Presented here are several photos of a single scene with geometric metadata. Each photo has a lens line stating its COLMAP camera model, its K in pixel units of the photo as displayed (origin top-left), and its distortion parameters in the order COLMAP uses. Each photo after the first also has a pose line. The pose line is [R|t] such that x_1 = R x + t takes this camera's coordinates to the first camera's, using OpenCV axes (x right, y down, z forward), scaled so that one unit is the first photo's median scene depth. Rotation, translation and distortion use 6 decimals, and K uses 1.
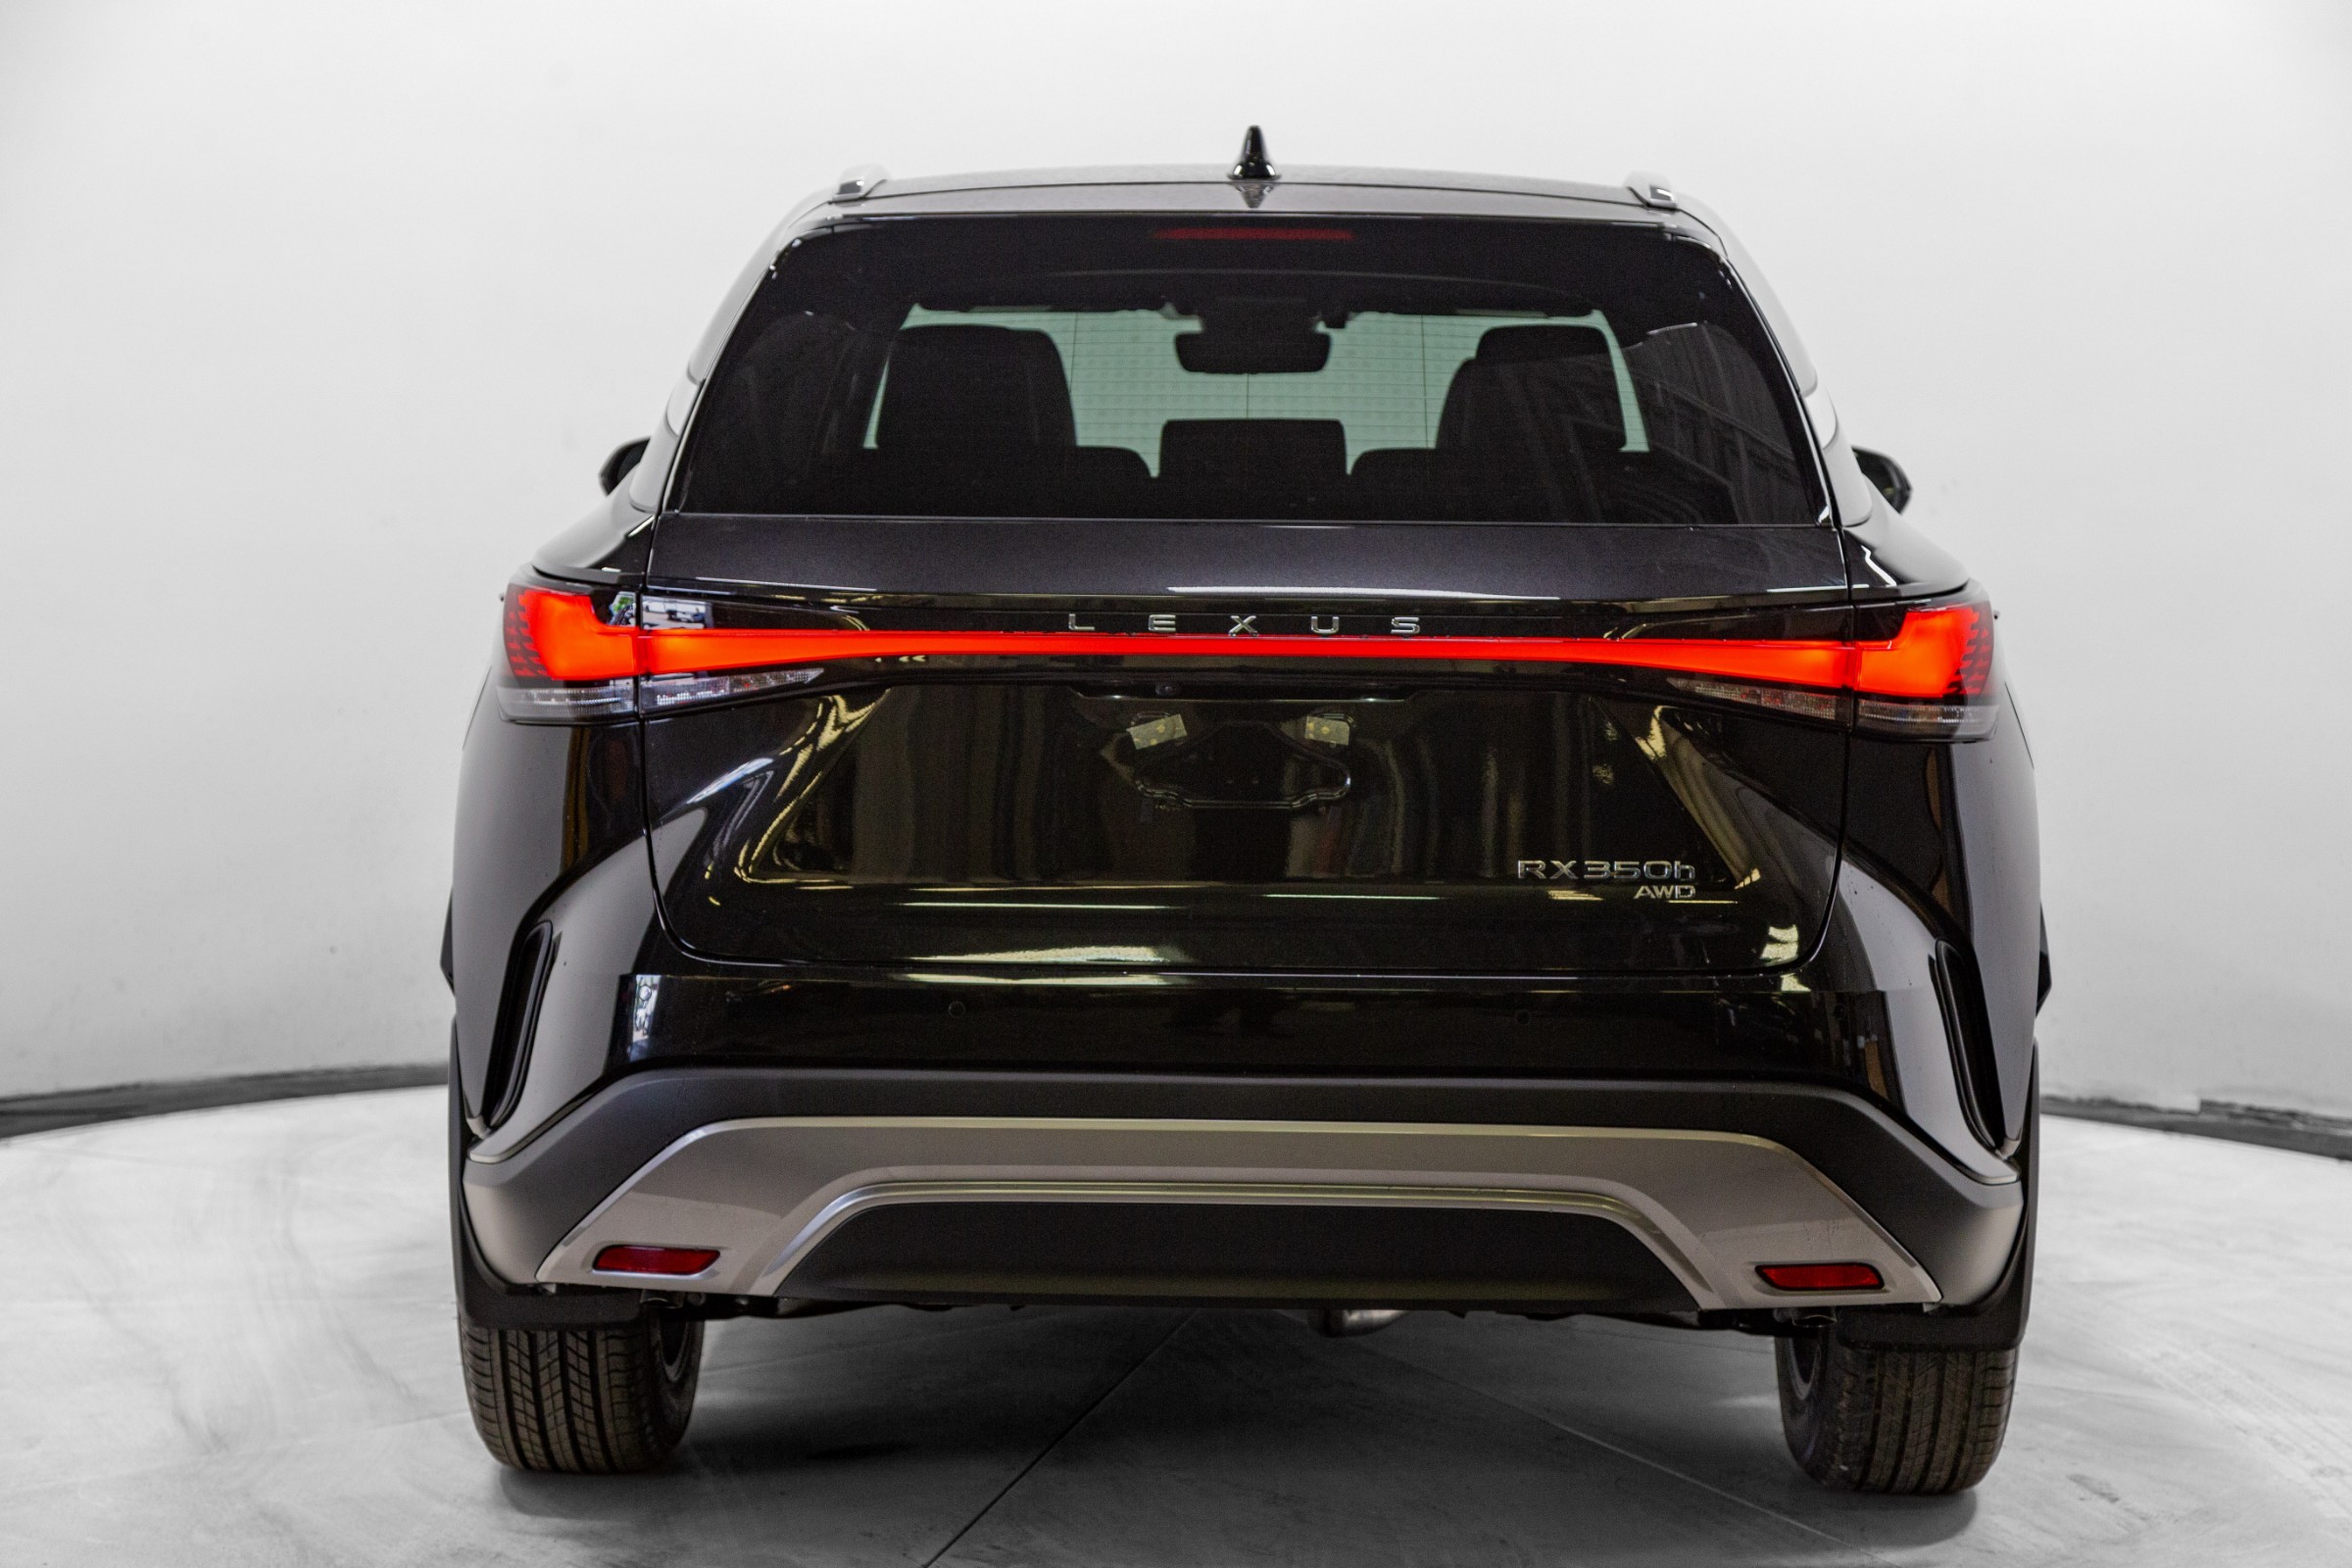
lens RADIAL K [[4845.1, 0, 1185.2], [0, 4845.1, 768.7], [0, 0, 1]] dist [0.040904, 0.000000]
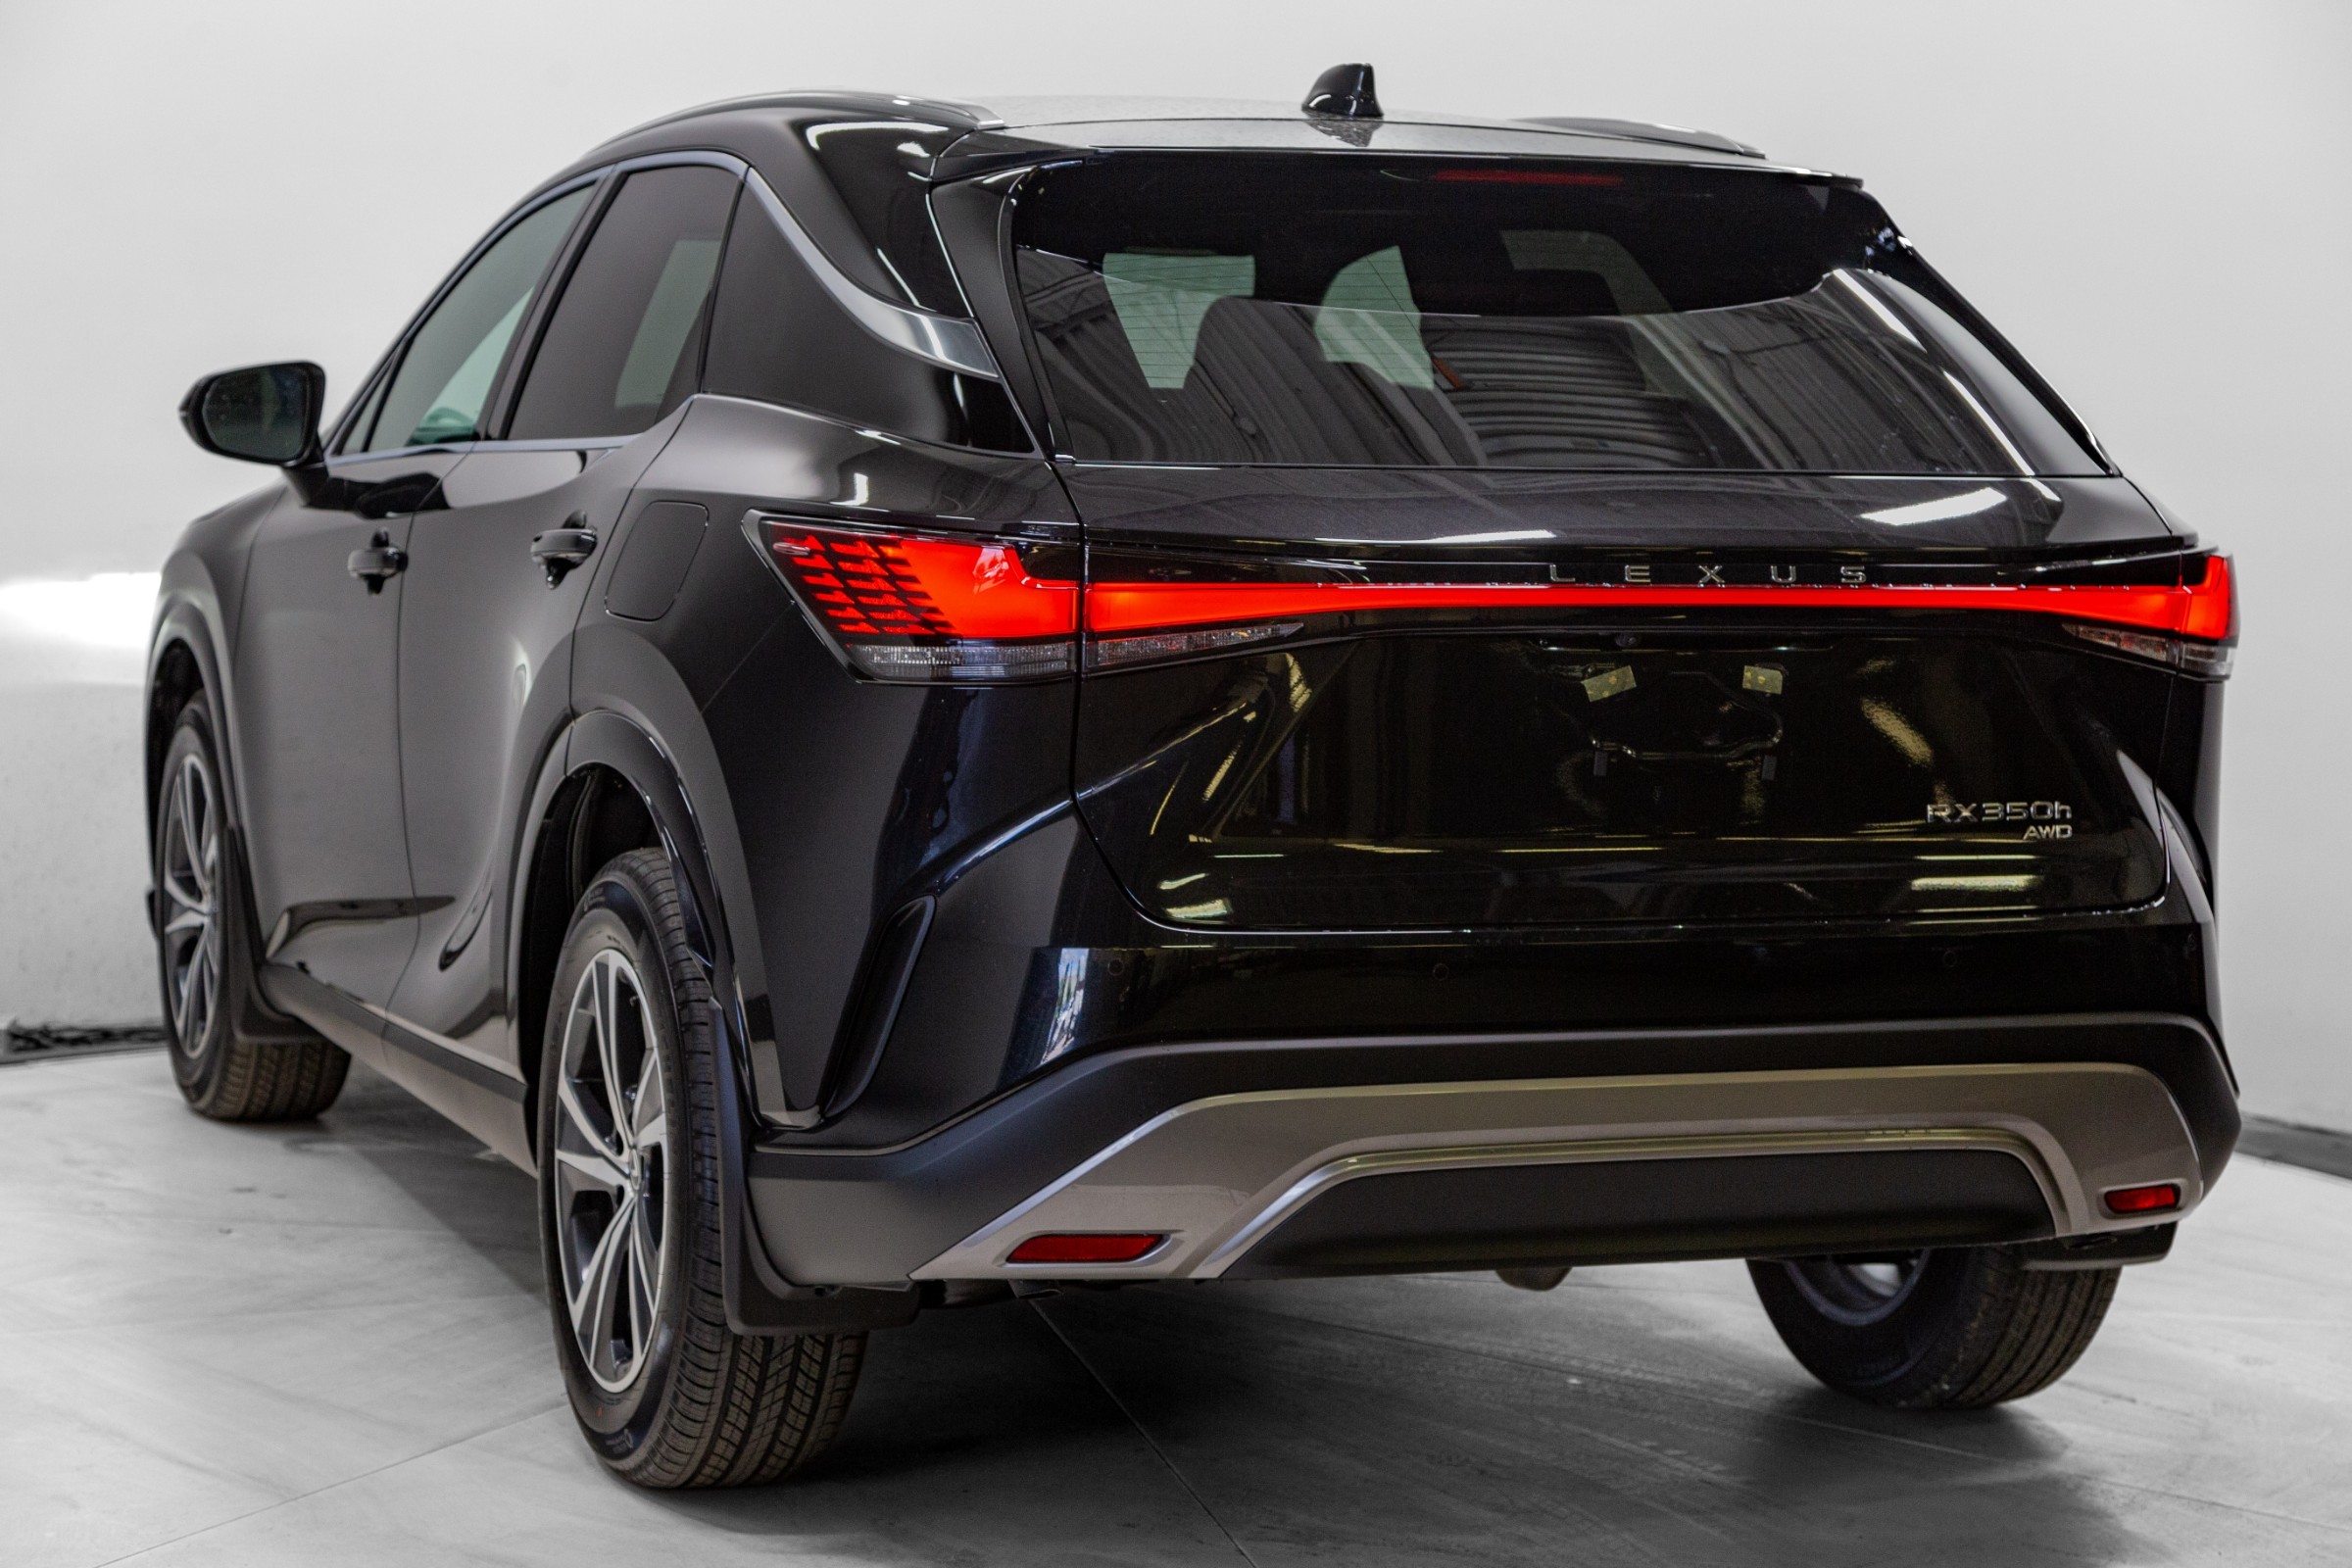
lens RADIAL K [[4962.6, 0, 1169.9], [0, 4962.6, 797.0], [0, 0, 1]] dist [0.092433, 0.000000]
pose [[0.923277, -0.024369, 0.383360, -0.473993], [0.017185, 0.999607, 0.022153, -0.008457], [-0.383749, -0.013865, 0.923333, 0.099765]]
